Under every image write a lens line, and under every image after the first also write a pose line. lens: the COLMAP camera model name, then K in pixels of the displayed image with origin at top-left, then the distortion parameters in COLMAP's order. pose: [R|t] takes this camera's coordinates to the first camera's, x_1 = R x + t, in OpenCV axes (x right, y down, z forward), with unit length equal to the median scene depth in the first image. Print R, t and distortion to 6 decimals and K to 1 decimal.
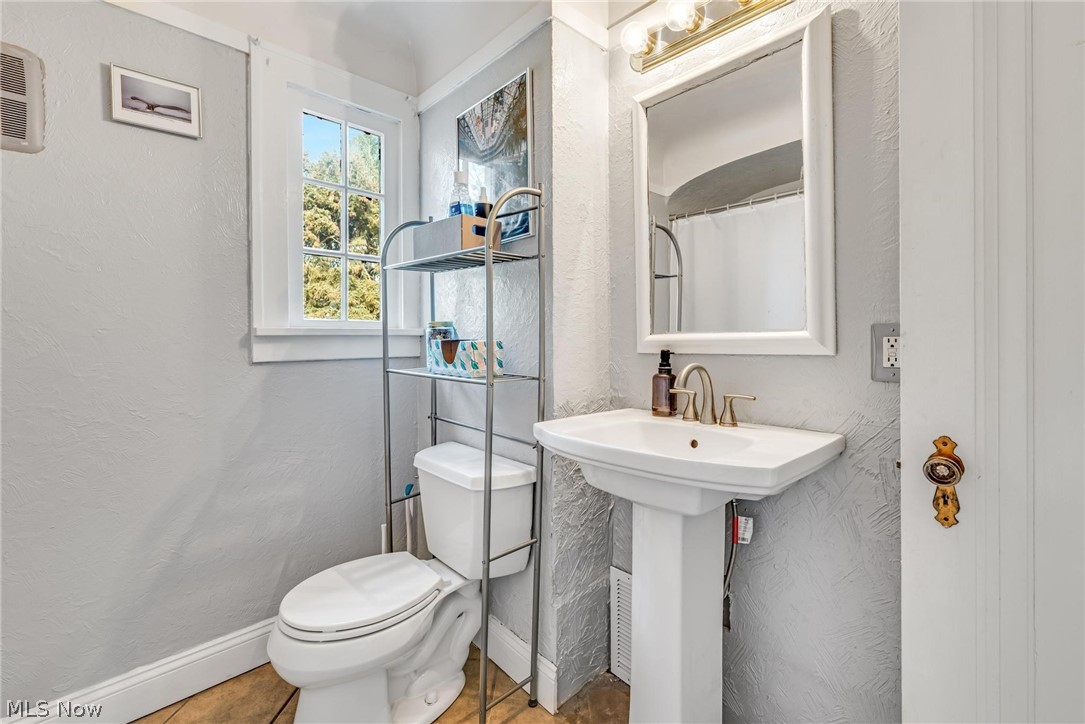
lens RADIAL K [[478.9, 0, 547.4], [0, 478.9, 342.6], [0, 0, 1]] dist [-0.003479, 0.000018]
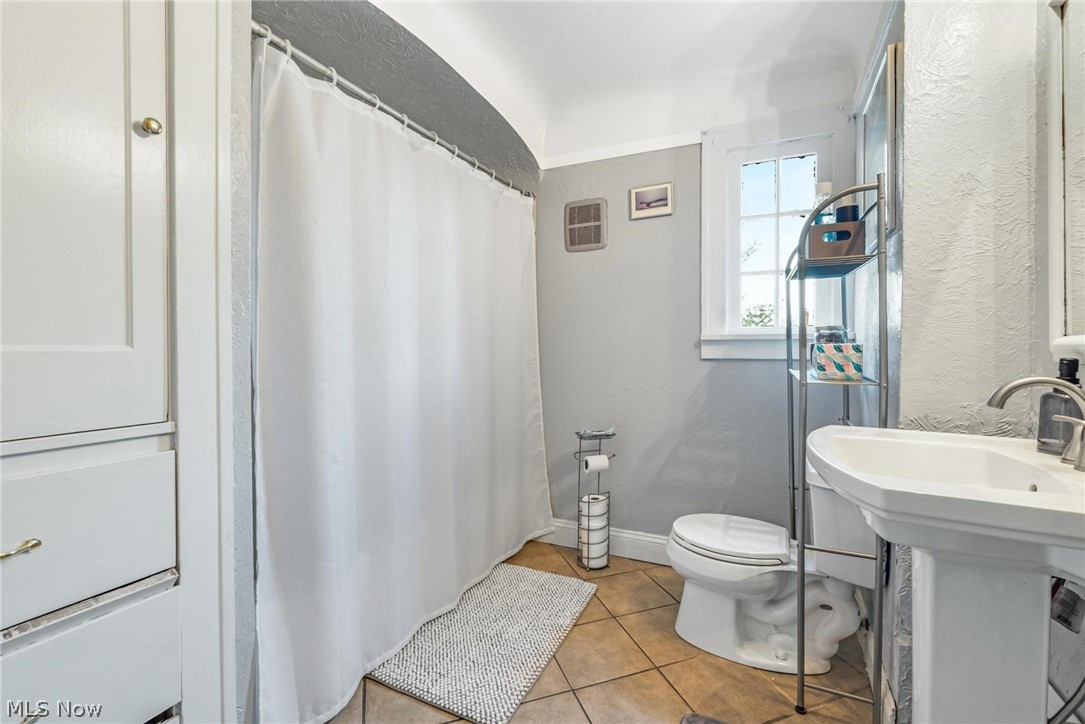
lens RADIAL K [[472.0, 0, 545.3], [0, 472.0, 352.7], [0, 0, 1]] dist [0.000702, 0.000037]
pose [[0.355409, 0.019977, -0.934498, 0.587814], [-0.004720, 0.999797, 0.019578, -0.002229], [0.934699, -0.002548, 0.355431, 0.065413]]
